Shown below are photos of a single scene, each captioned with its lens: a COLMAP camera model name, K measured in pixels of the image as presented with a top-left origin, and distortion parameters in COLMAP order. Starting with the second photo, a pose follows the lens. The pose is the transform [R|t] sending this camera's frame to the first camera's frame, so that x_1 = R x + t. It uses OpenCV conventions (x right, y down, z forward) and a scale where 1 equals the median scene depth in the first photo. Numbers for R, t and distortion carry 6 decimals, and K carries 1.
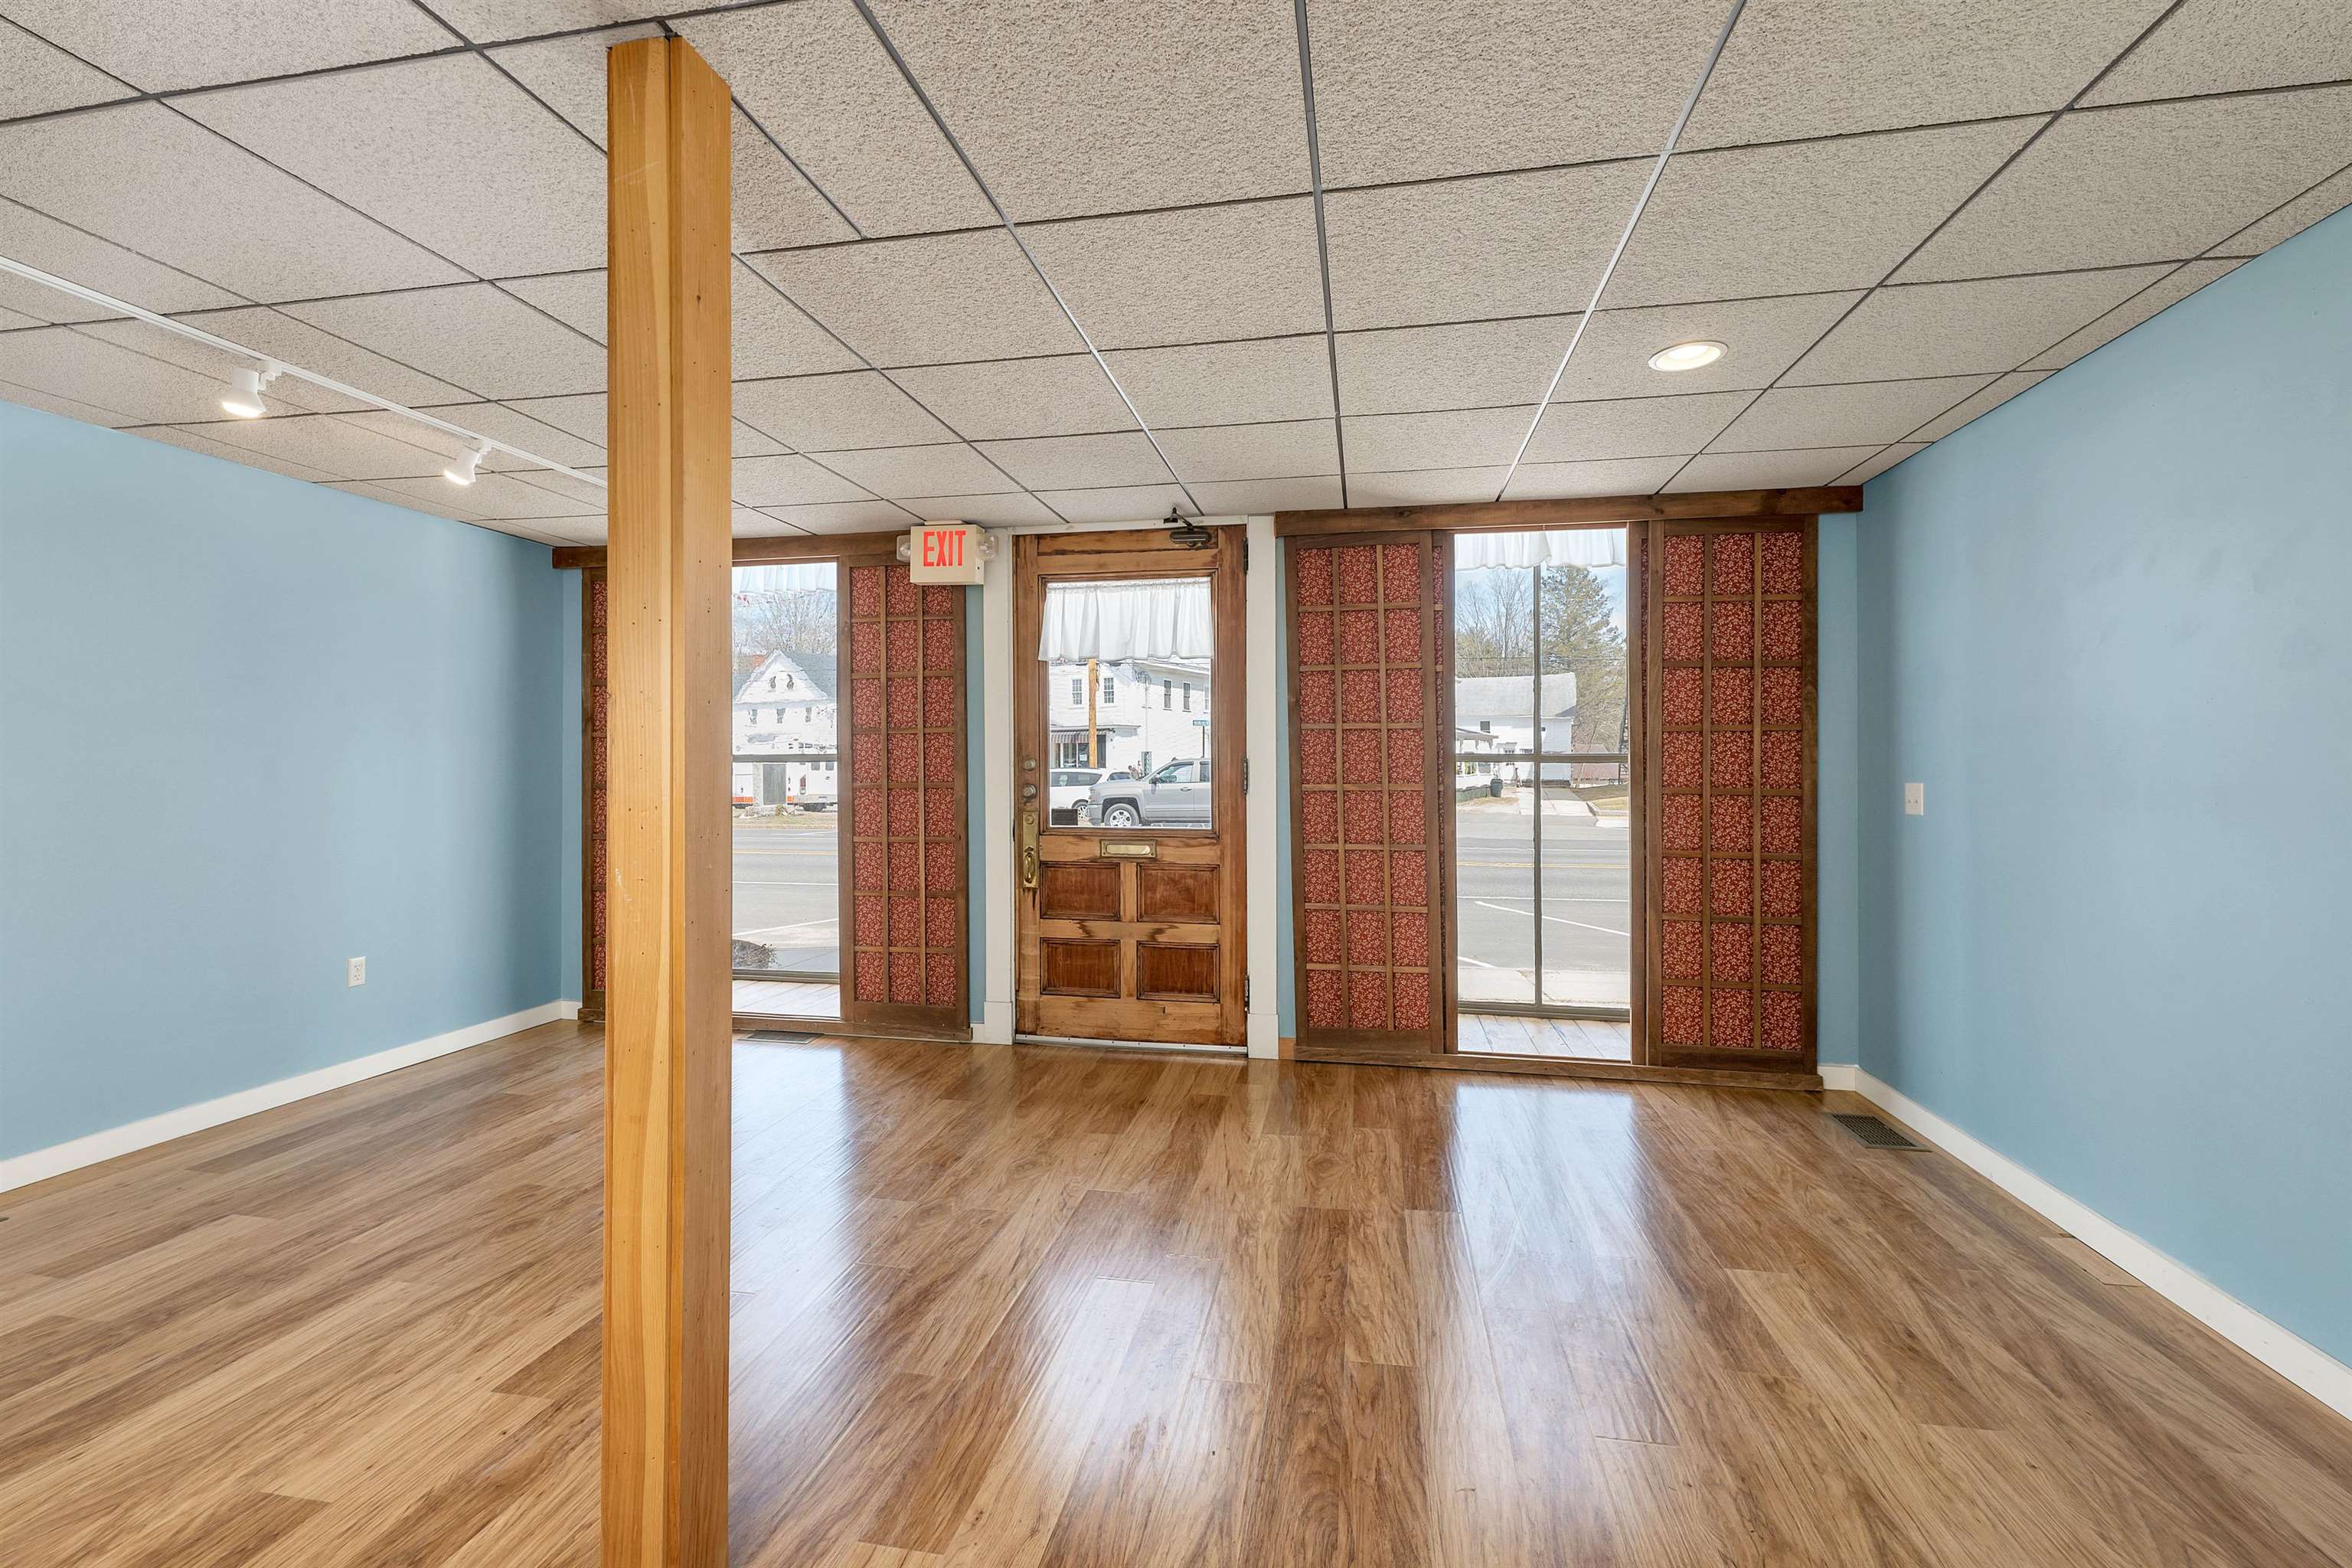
lens RADIAL K [[993.2, 0, 1214.6], [0, 993.2, 757.9], [0, 0, 1]] dist [0.000570, -0.000628]
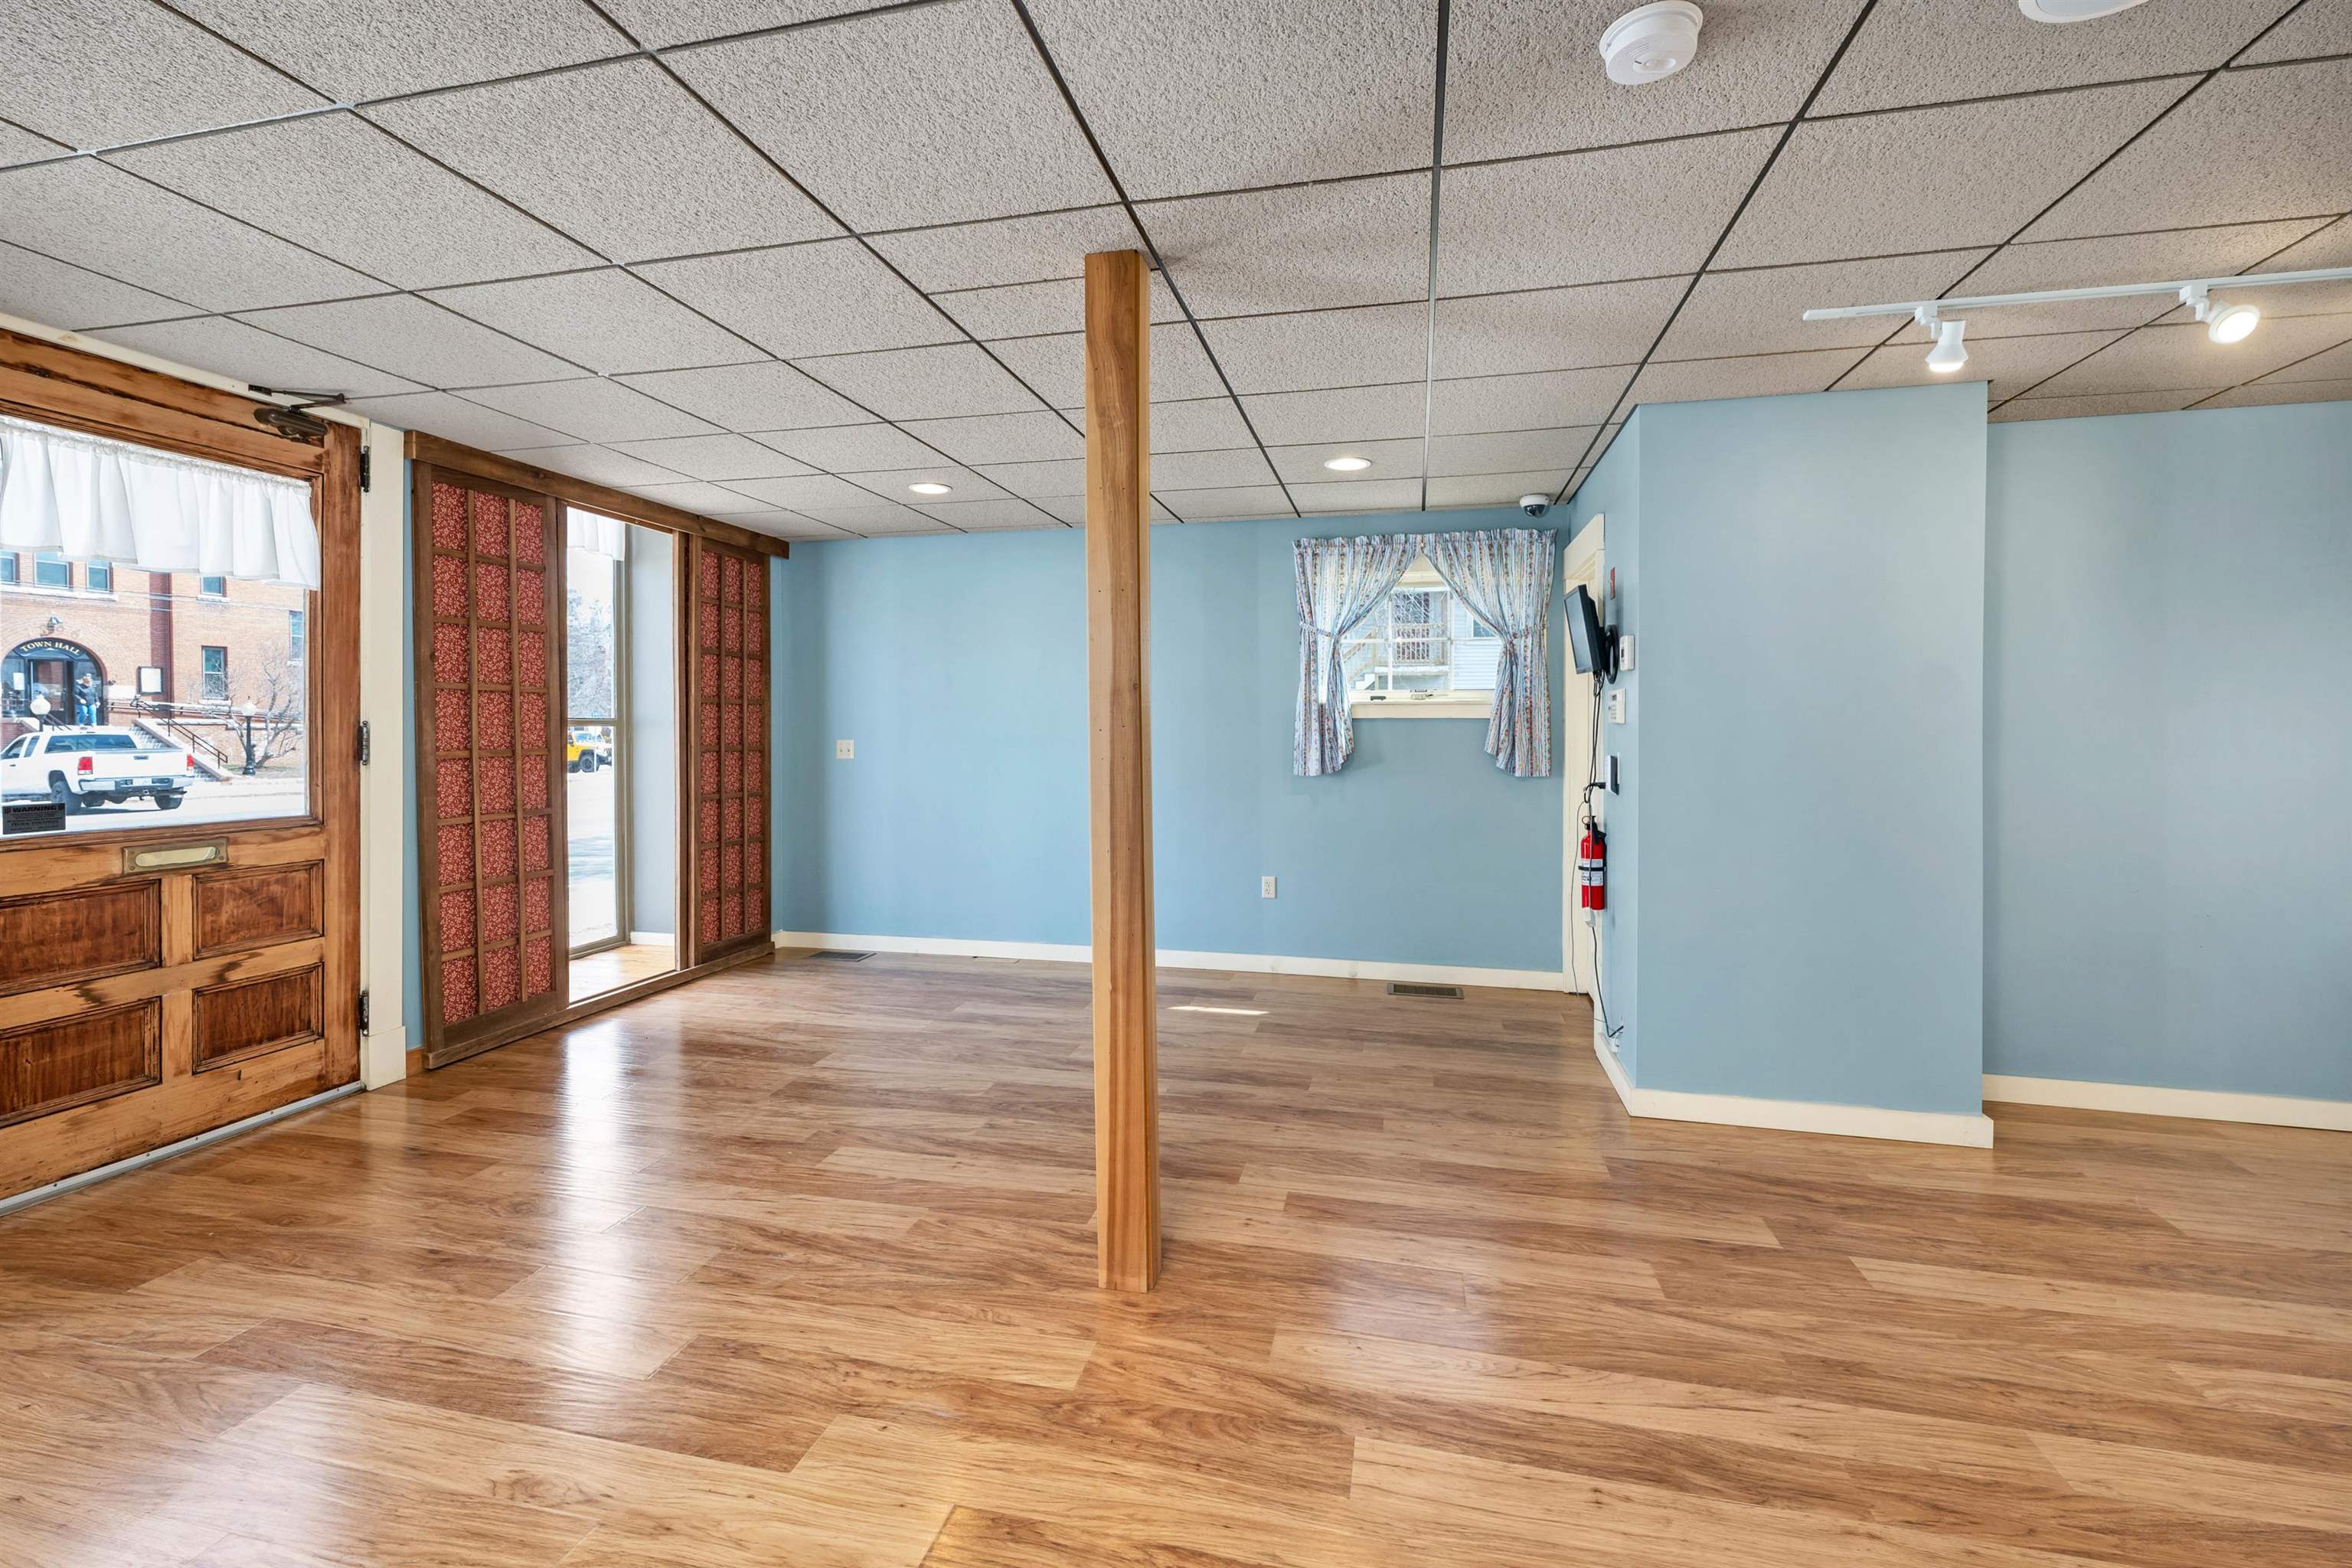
lens RADIAL K [[993.2, 0, 1175.0], [0, 993.2, 741.8], [0, 0, 1]] dist [0.000570, -0.000628]
pose [[0.056393, -0.014868, 0.998298, -0.726116], [-0.006309, 0.999864, 0.015248, 0.000397], [-0.998389, -0.007158, 0.056291, 0.295673]]
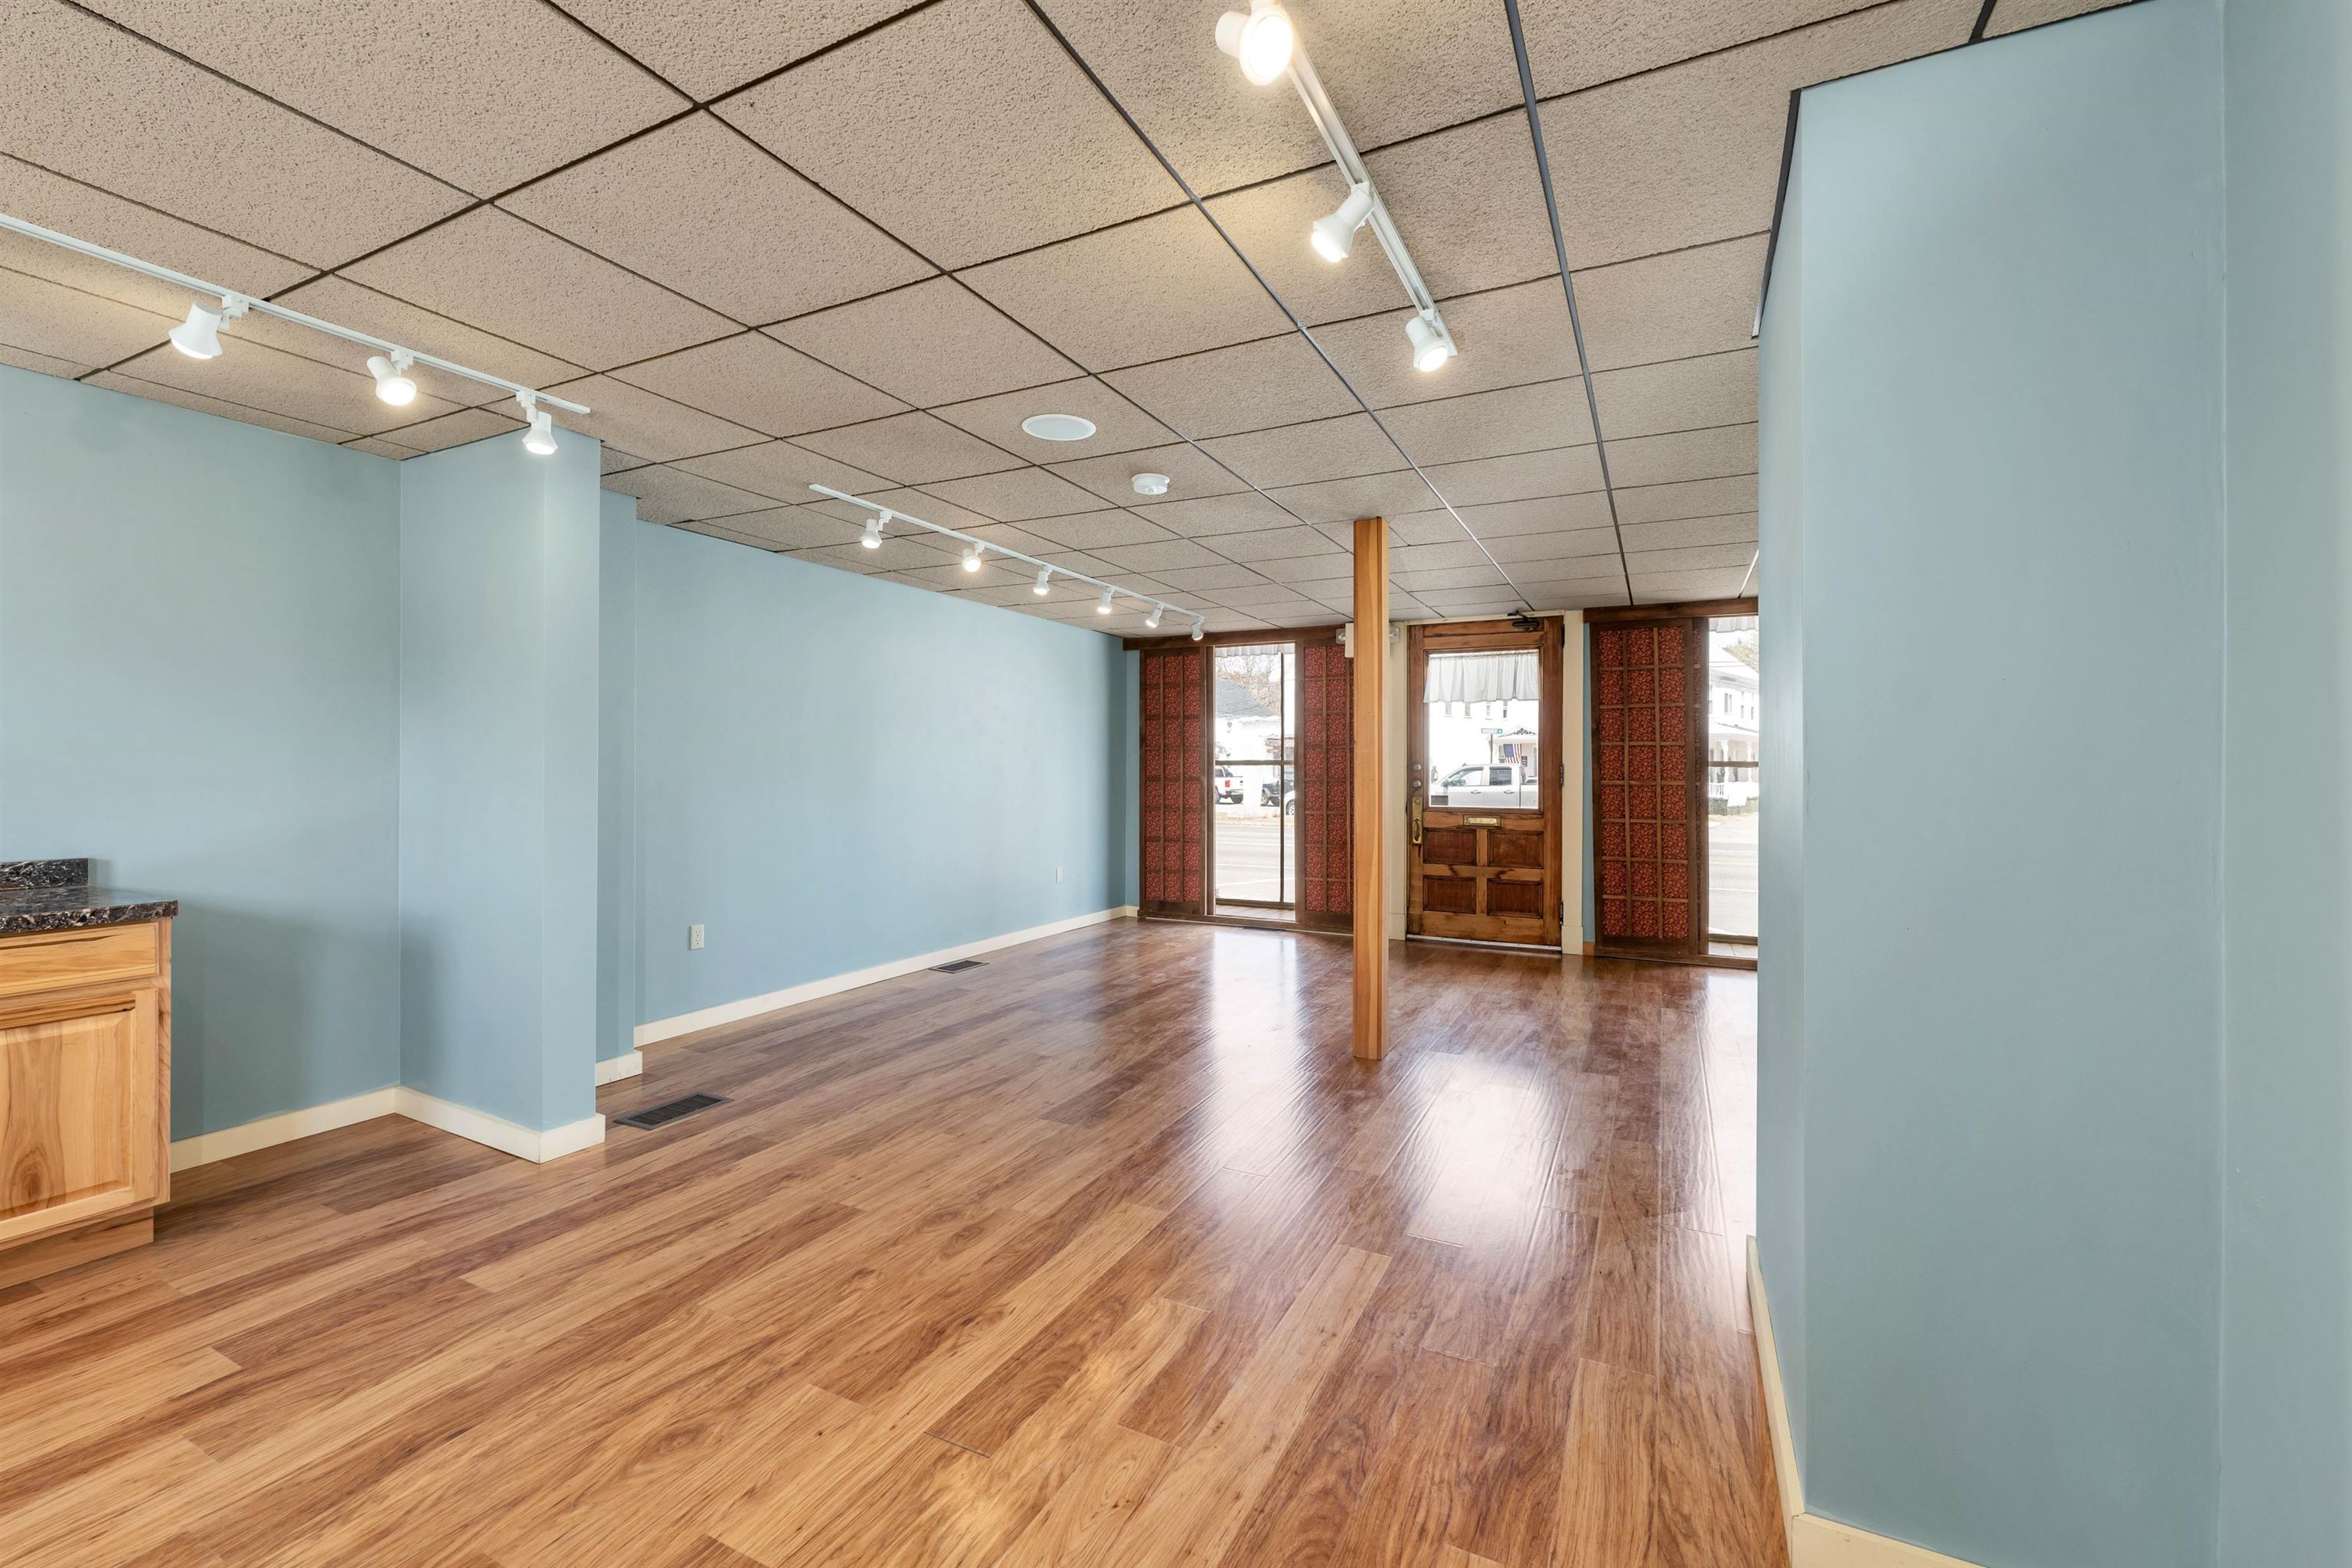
lens RADIAL K [[993.2, 0, 1174.4], [0, 993.2, 771.8], [0, 0, 1]] dist [0.000570, -0.000628]
pose [[0.954212, 0.007061, -0.299047, -0.082916], [-0.004472, 0.999946, 0.009343, 0.000539], [0.299097, -0.007578, 0.954193, -0.683132]]
